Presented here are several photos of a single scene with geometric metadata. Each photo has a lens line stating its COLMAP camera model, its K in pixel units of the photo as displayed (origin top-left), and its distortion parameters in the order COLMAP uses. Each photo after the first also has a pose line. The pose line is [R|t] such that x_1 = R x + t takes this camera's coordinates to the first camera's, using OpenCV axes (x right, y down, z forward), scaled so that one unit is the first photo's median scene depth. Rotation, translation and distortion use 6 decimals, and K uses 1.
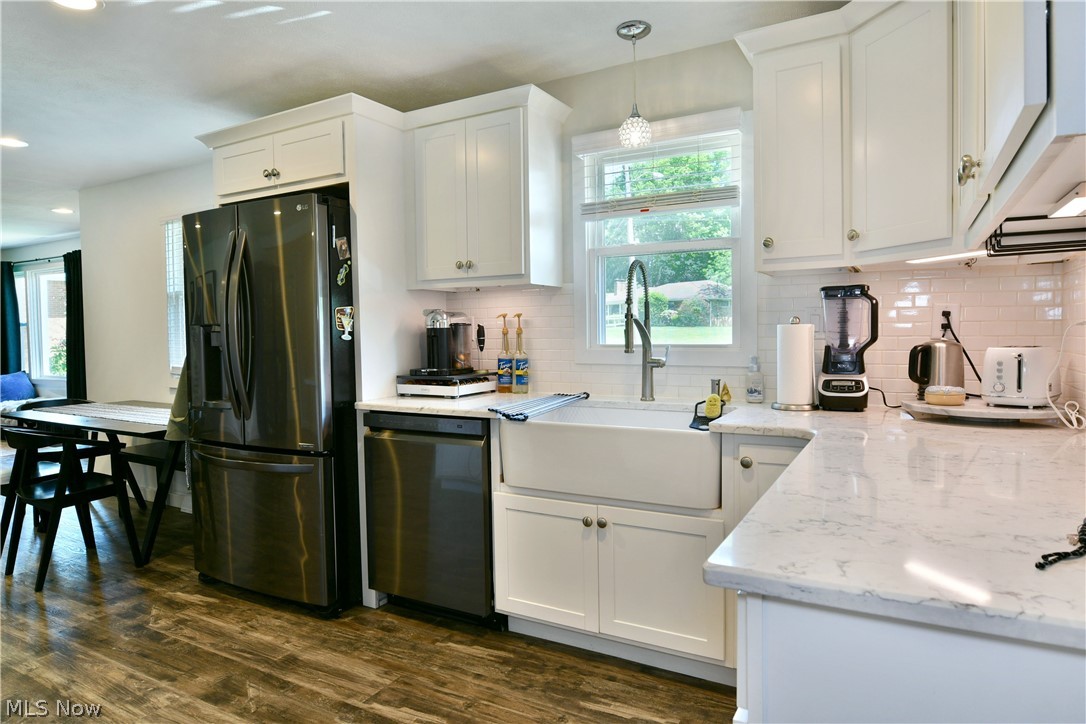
lens RADIAL K [[661.0, 0, 543.7], [0, 661.0, 359.0], [0, 0, 1]] dist [-0.017420, -0.002128]
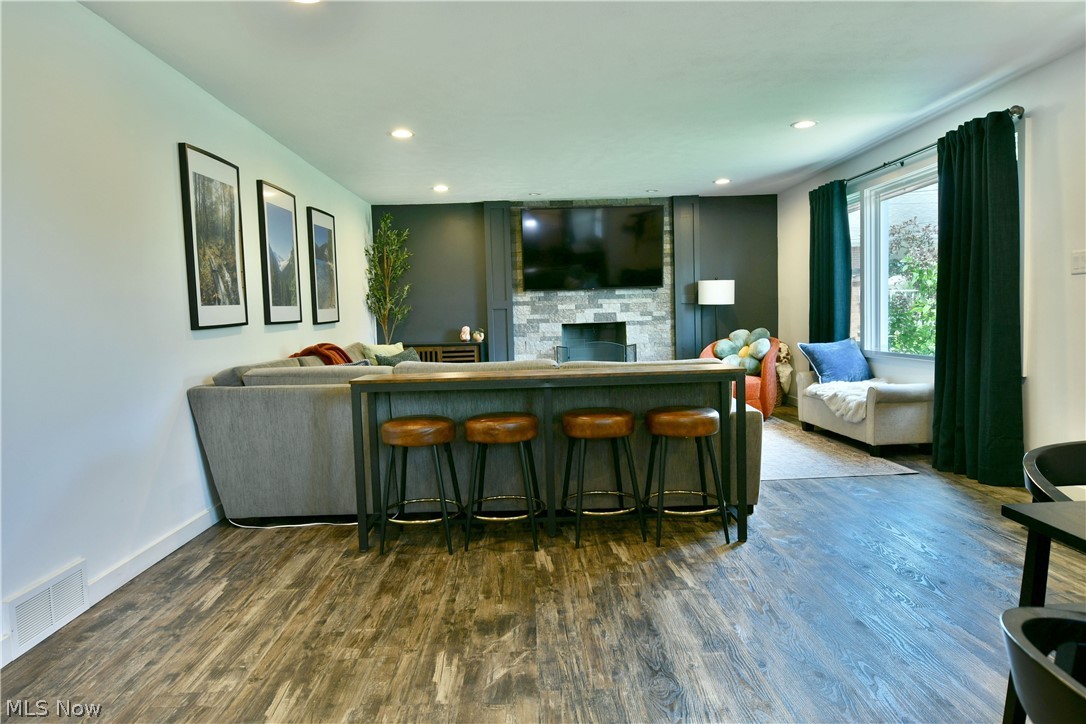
lens RADIAL K [[673.5, 0, 543.1], [0, 673.5, 356.5], [0, 0, 1]] dist [-0.008745, -0.001857]
pose [[0.516222, 0.052904, -0.854819, -1.039353], [-0.017721, 0.998536, 0.051097, 0.020273], [0.856271, -0.011230, 0.516404, 1.027133]]
